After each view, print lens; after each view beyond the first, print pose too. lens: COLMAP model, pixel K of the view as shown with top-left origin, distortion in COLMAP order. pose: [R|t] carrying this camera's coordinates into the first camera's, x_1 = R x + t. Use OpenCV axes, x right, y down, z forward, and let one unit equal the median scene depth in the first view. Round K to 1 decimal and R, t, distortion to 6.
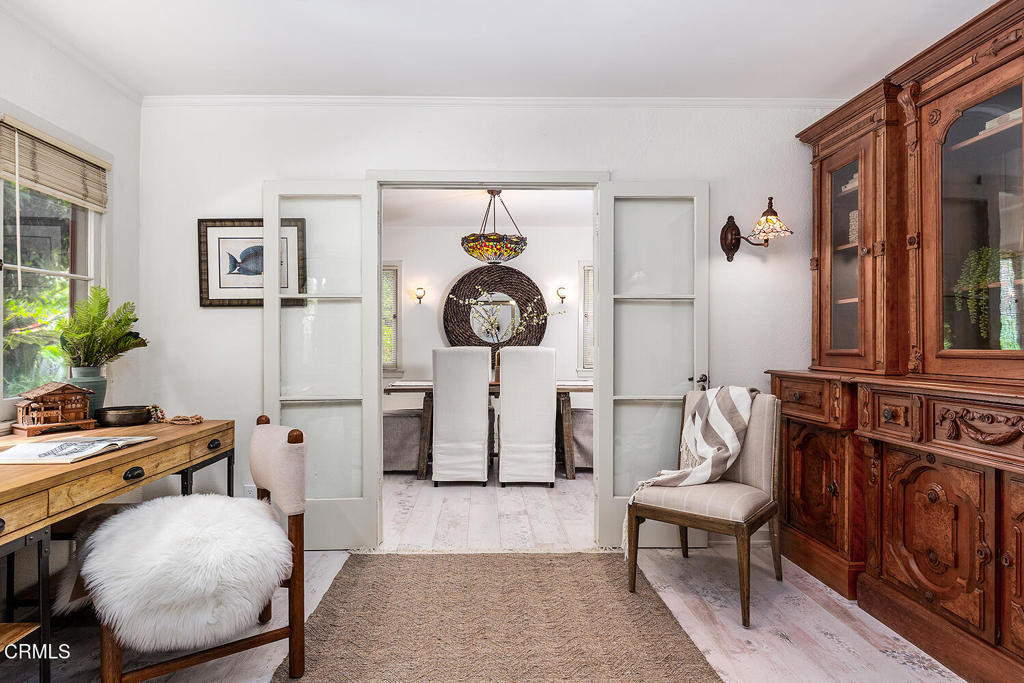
lens RADIAL K [[558.4, 0, 482.5], [0, 558.4, 342.6], [0, 0, 1]] dist [0.001509, -0.000016]
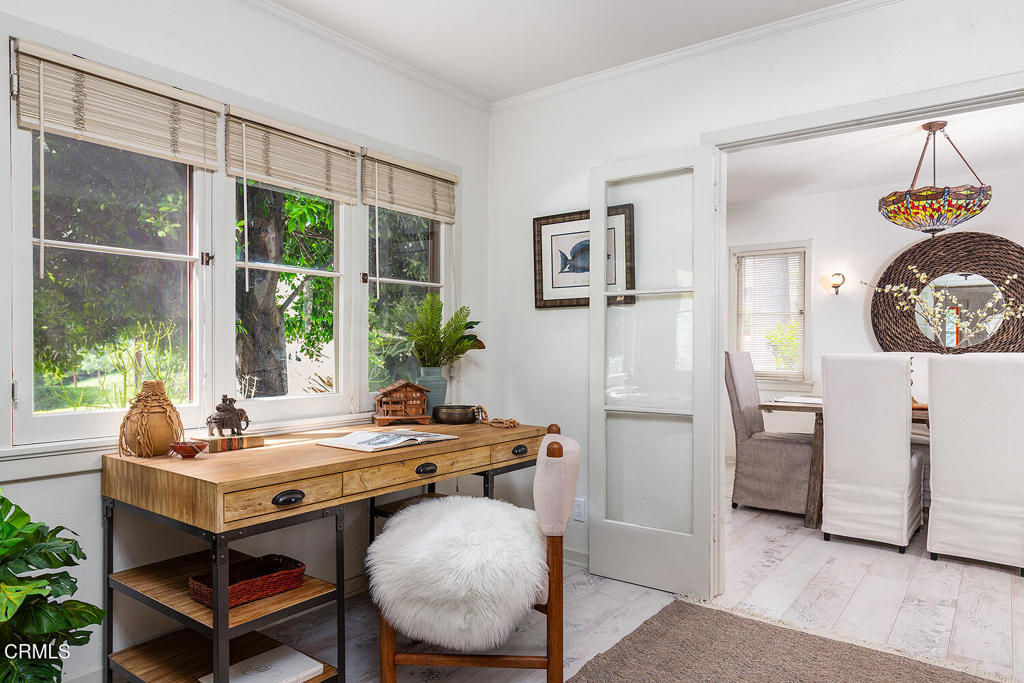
lens RADIAL K [[651.5, 0, 510.6], [0, 651.5, 349.6], [0, 0, 1]] dist [0.006761, 0.000804]
pose [[0.789839, 0.008933, -0.613249, 0.159244], [-0.004988, 0.999954, 0.008141, -0.001279], [0.613294, -0.003371, 0.789848, 0.077424]]
